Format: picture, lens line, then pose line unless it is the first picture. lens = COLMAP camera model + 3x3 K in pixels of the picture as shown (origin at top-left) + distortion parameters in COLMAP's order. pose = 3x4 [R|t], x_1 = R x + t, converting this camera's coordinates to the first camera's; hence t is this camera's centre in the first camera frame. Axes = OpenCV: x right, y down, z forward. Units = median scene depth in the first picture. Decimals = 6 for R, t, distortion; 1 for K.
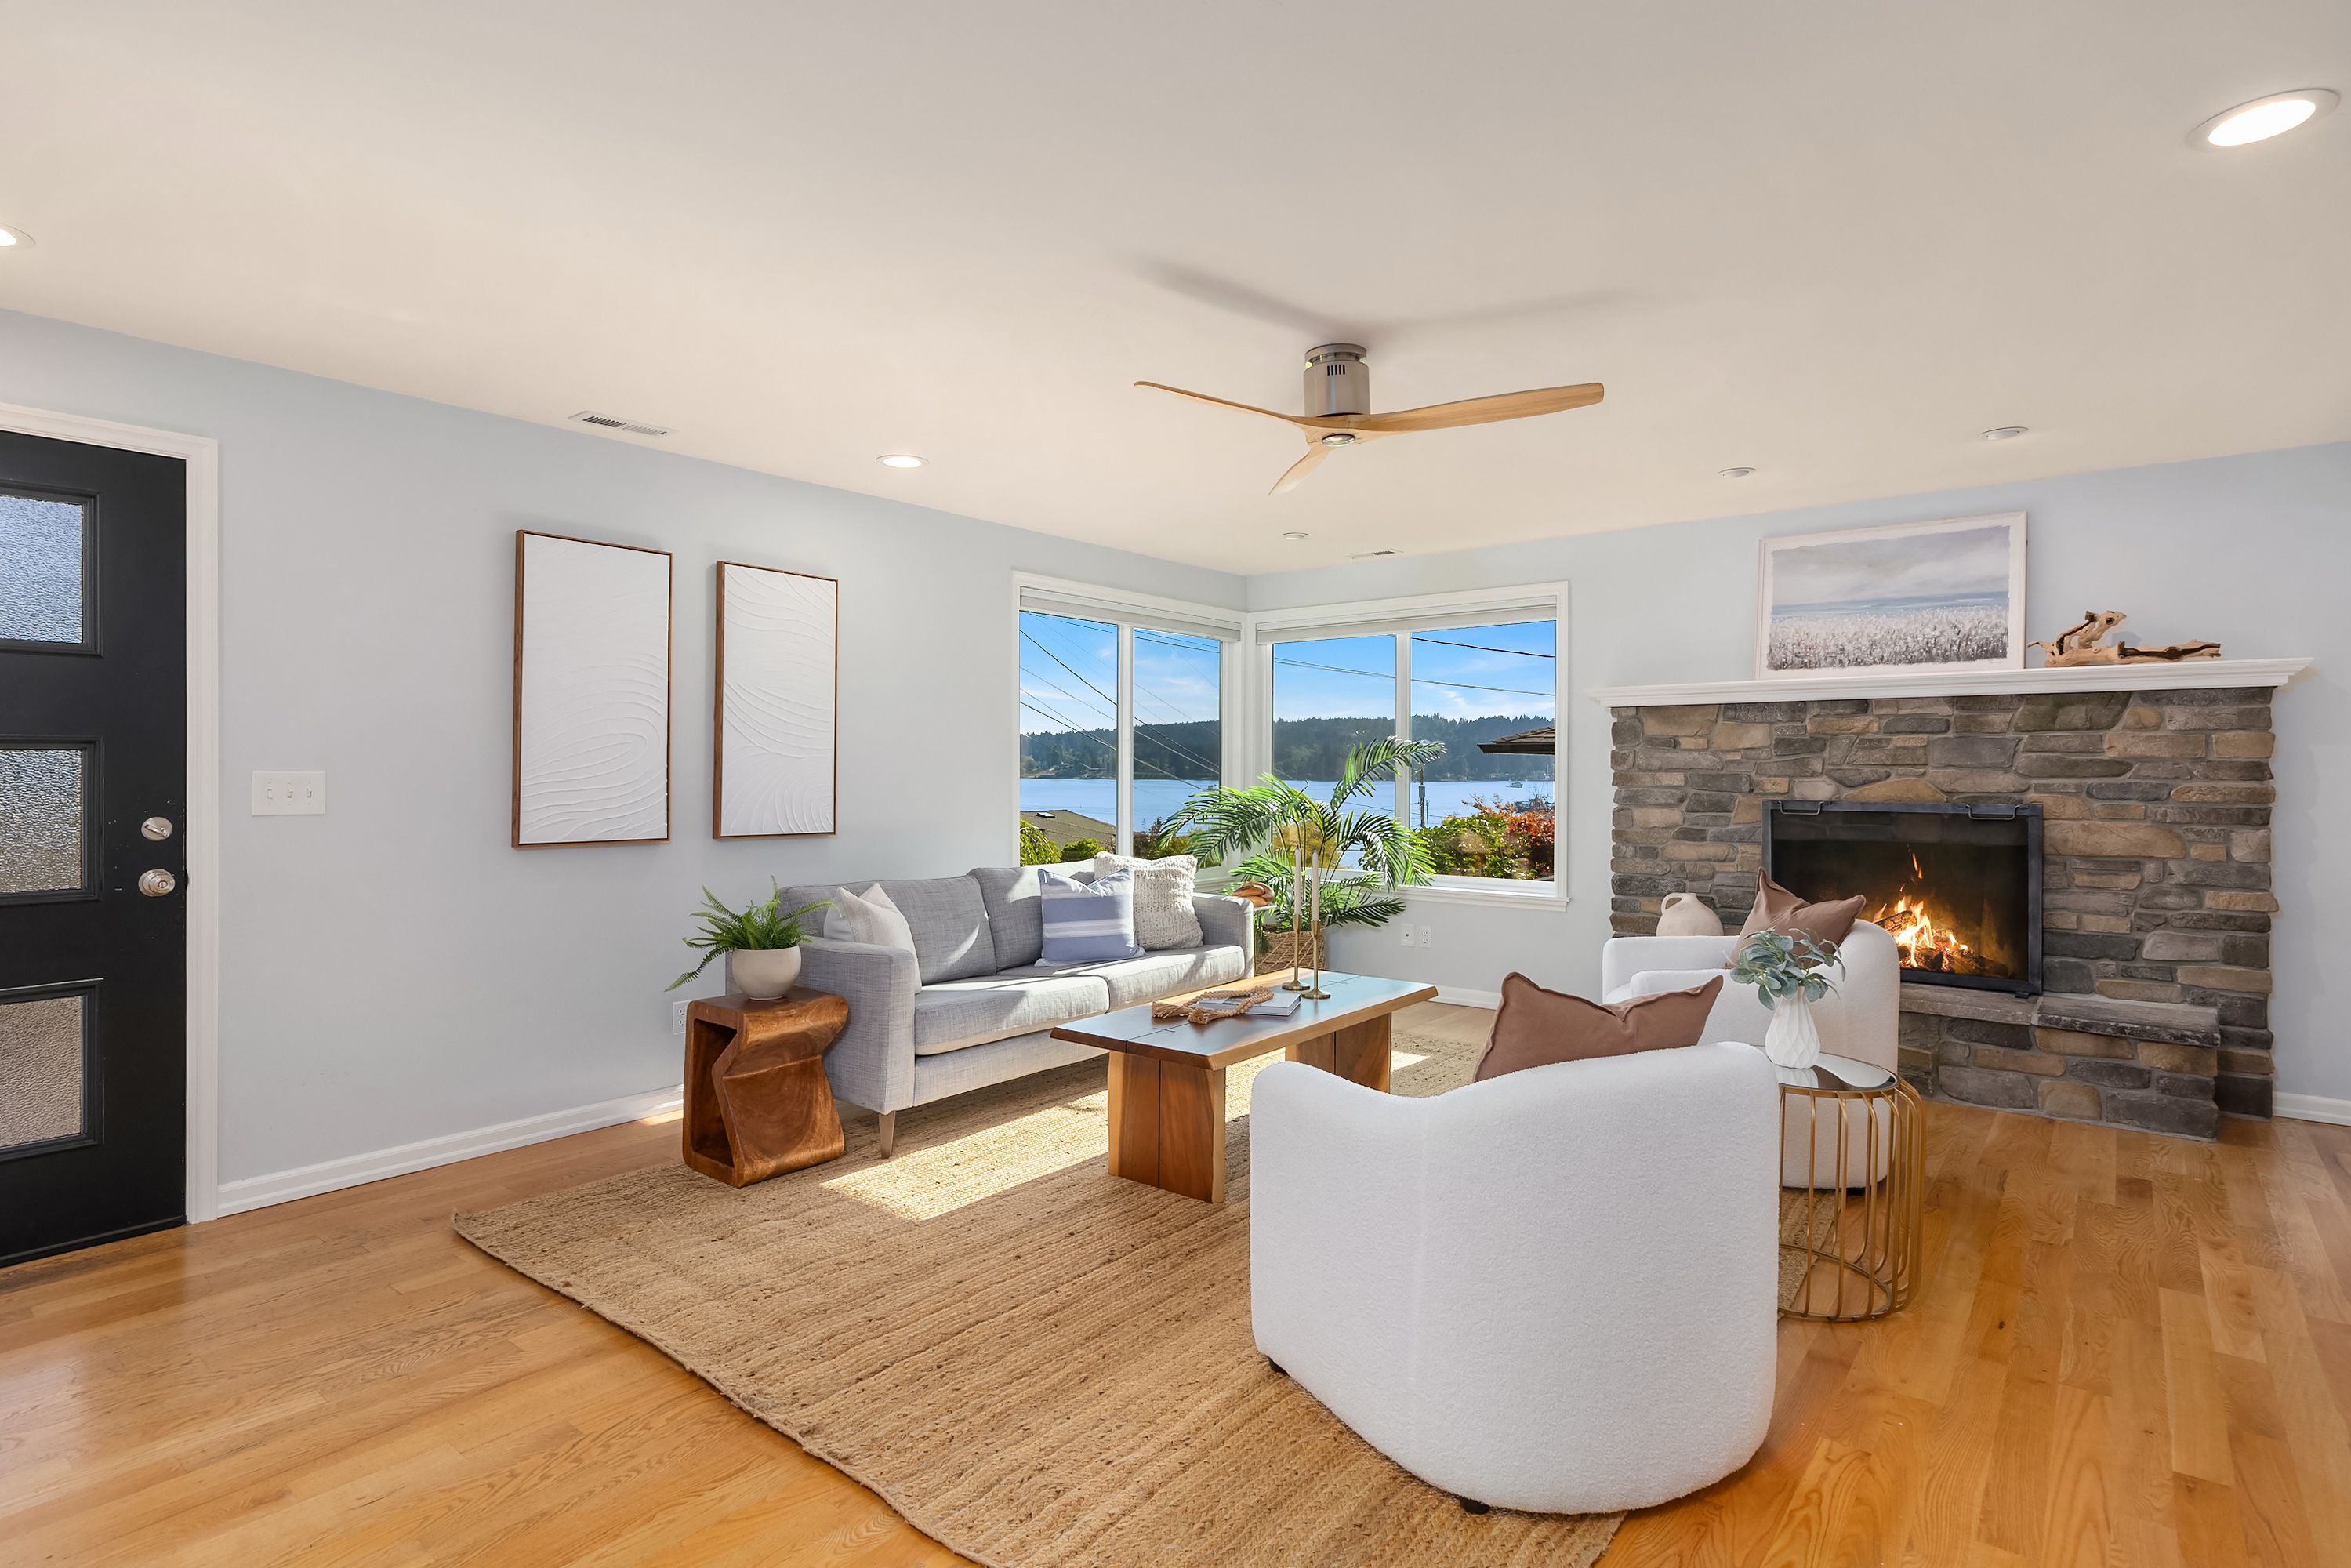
lens RADIAL K [[1245.8, 0, 1161.4], [0, 1245.8, 768.5], [0, 0, 1]] dist [0.020103, -0.004947]
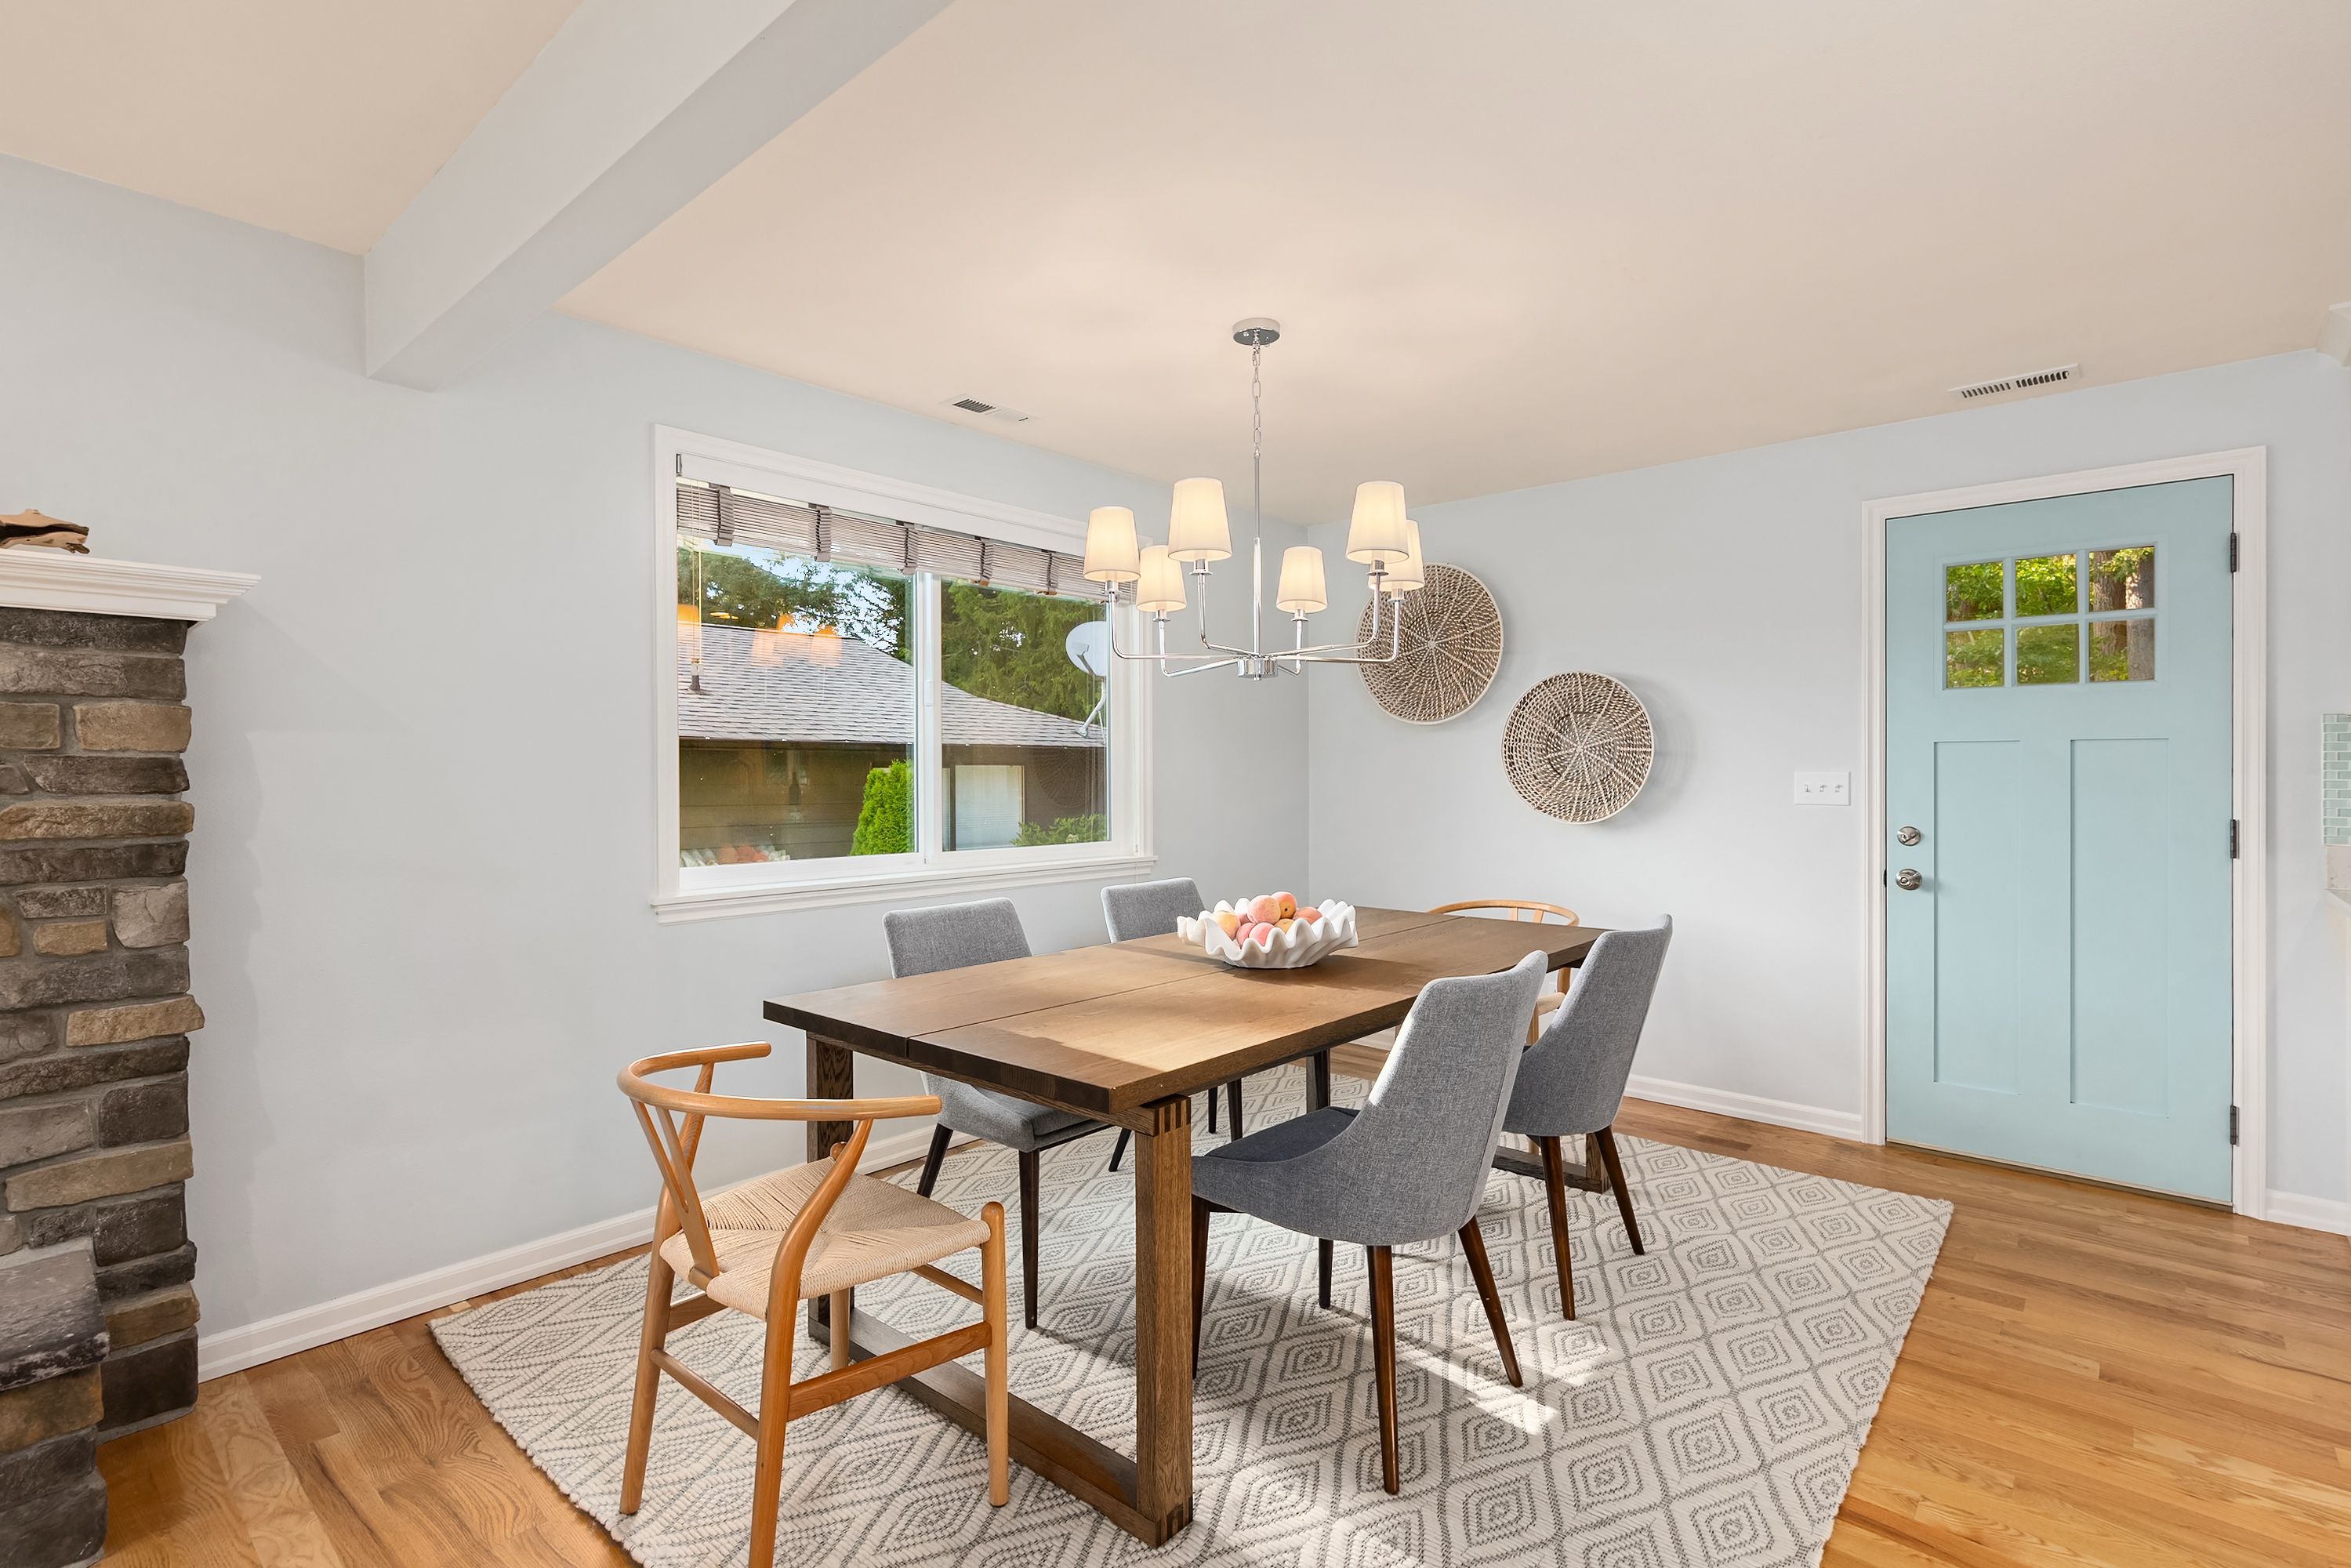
lens RADIAL K [[1129.3, 0, 1167.1], [0, 1129.3, 788.8], [0, 0, 1]] dist [-0.000304, 0.001280]
pose [[0.037790, -0.017173, 0.999138, 0.362943], [0.001612, 0.999852, 0.017125, -0.000091], [-0.999284, 0.000964, 0.037812, 0.498694]]
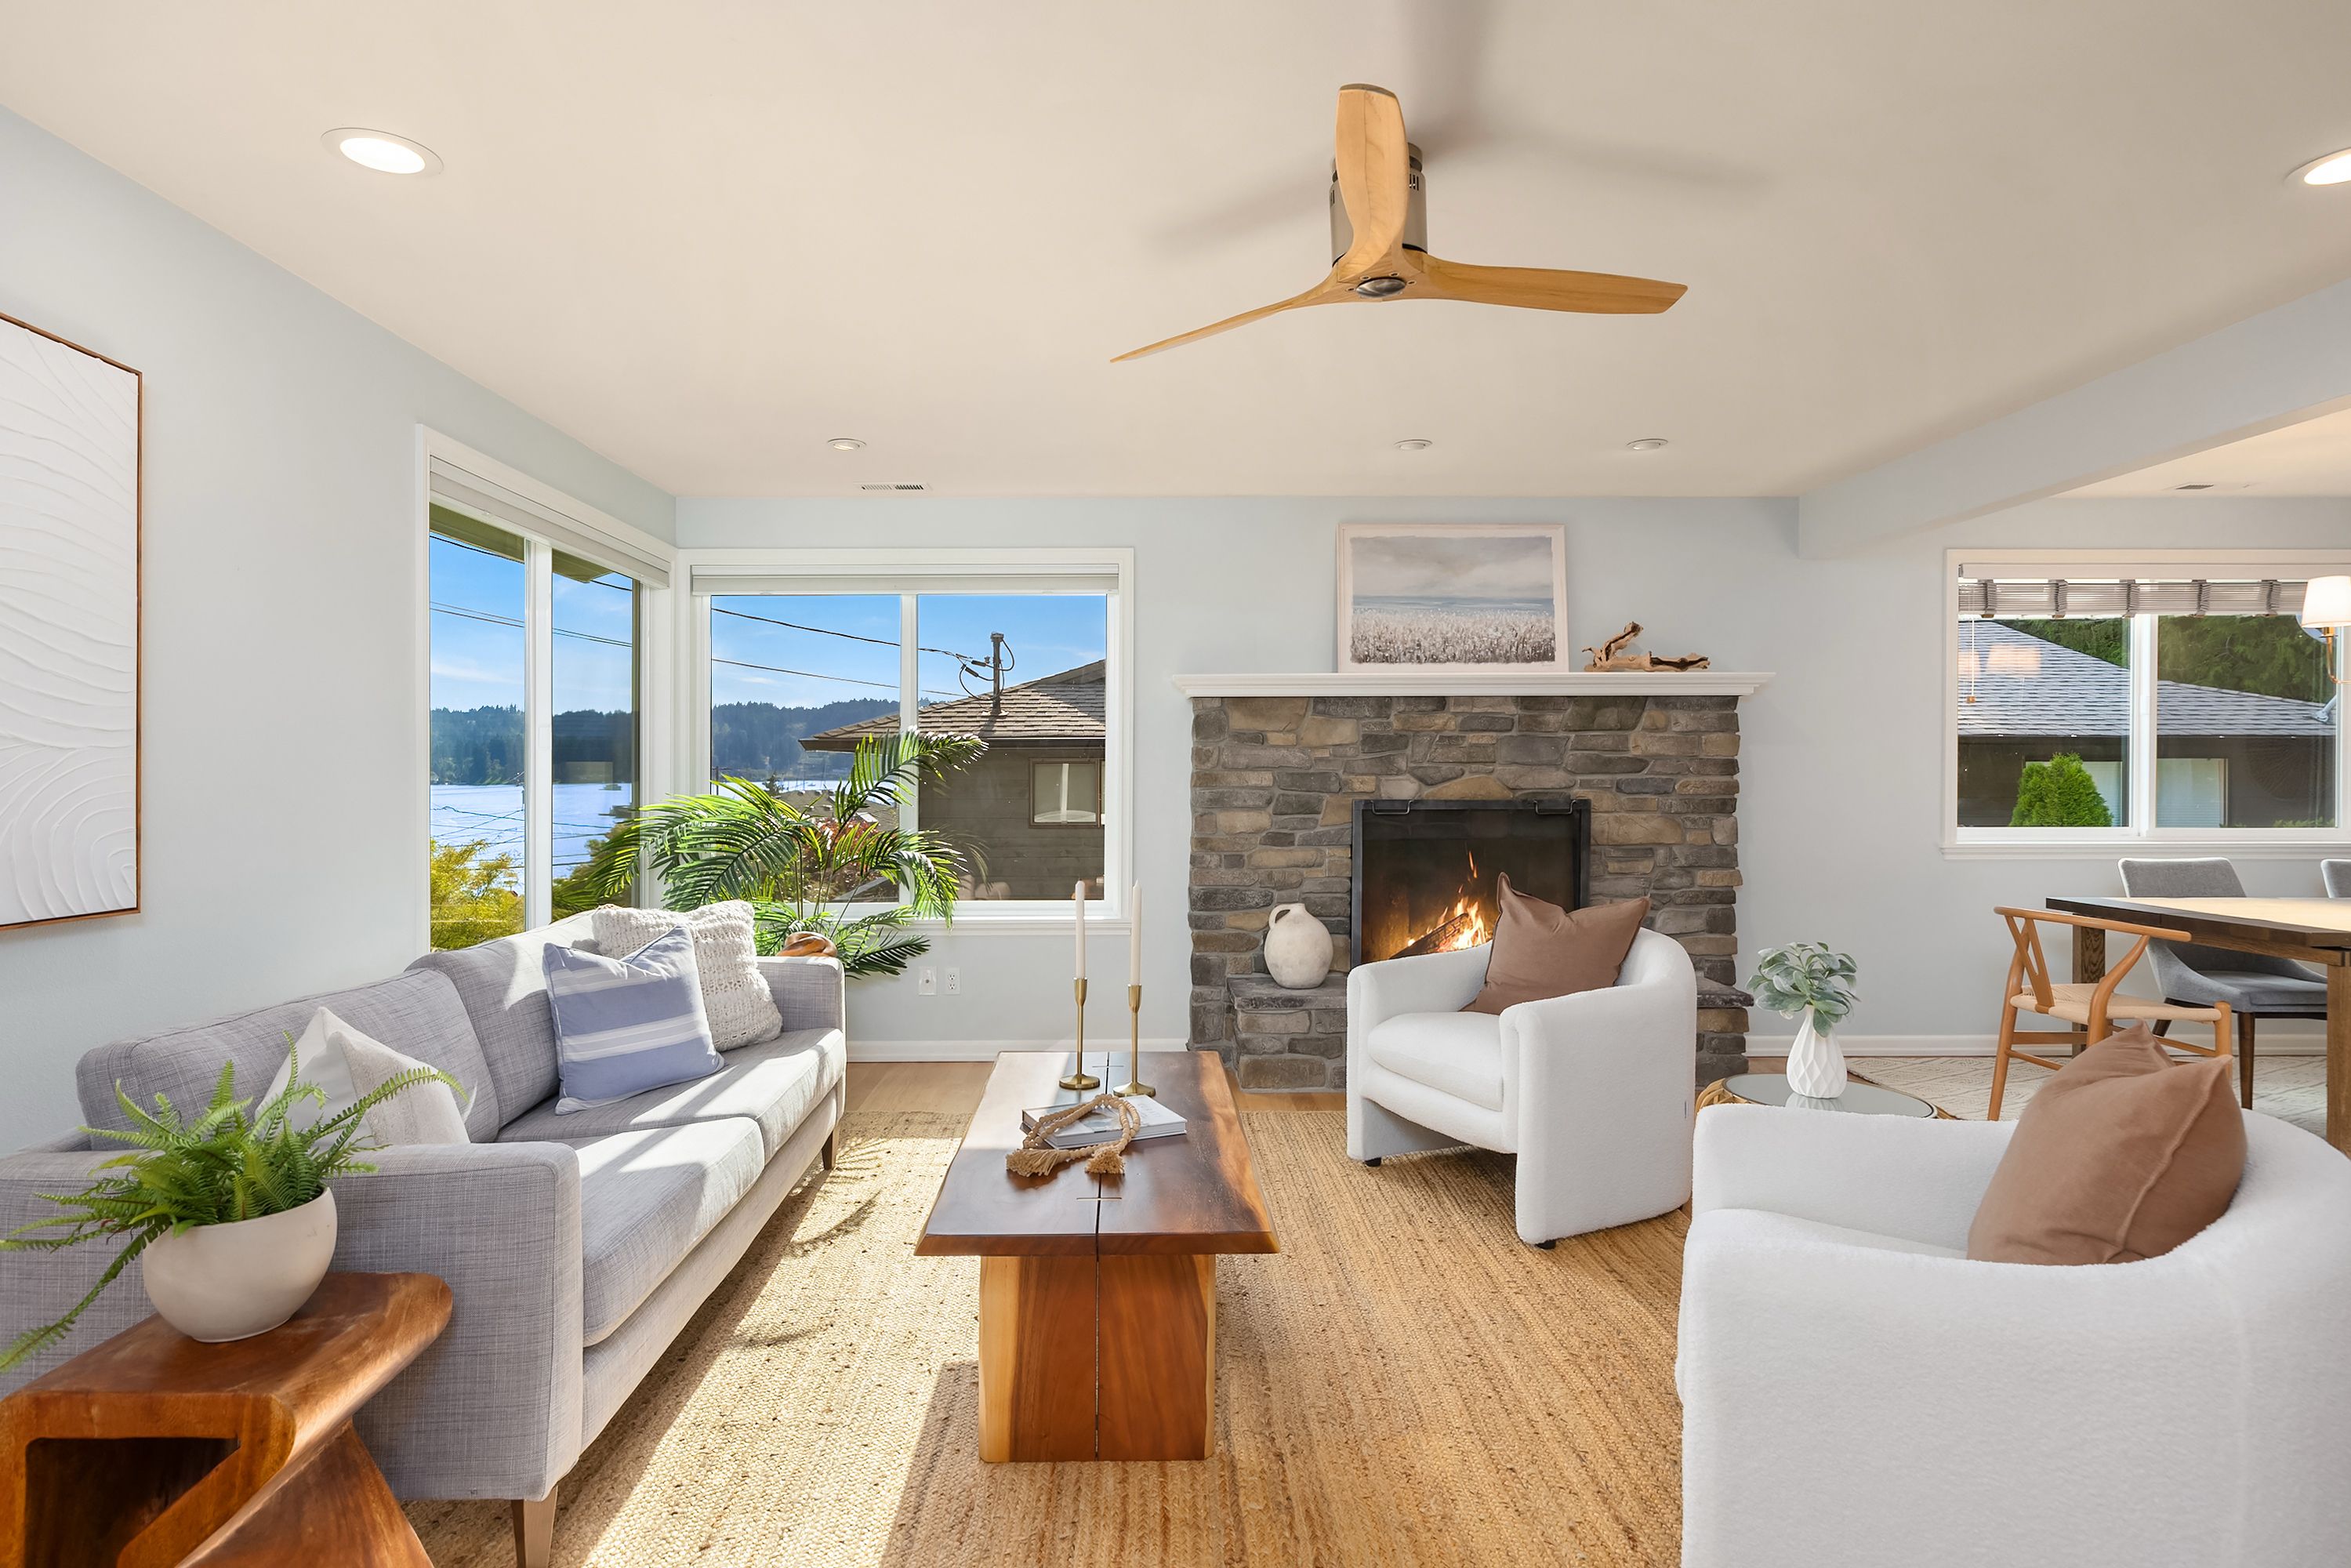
lens RADIAL K [[1292.6, 0, 1138.8], [0, 1292.6, 778.4], [0, 0, 1]] dist [0.004079, -0.001944]
pose [[0.756964, -0.008669, 0.653399, -0.308649], [0.003631, 0.999952, 0.009060, -0.000407], [-0.653446, -0.004486, 0.756959, 0.402222]]
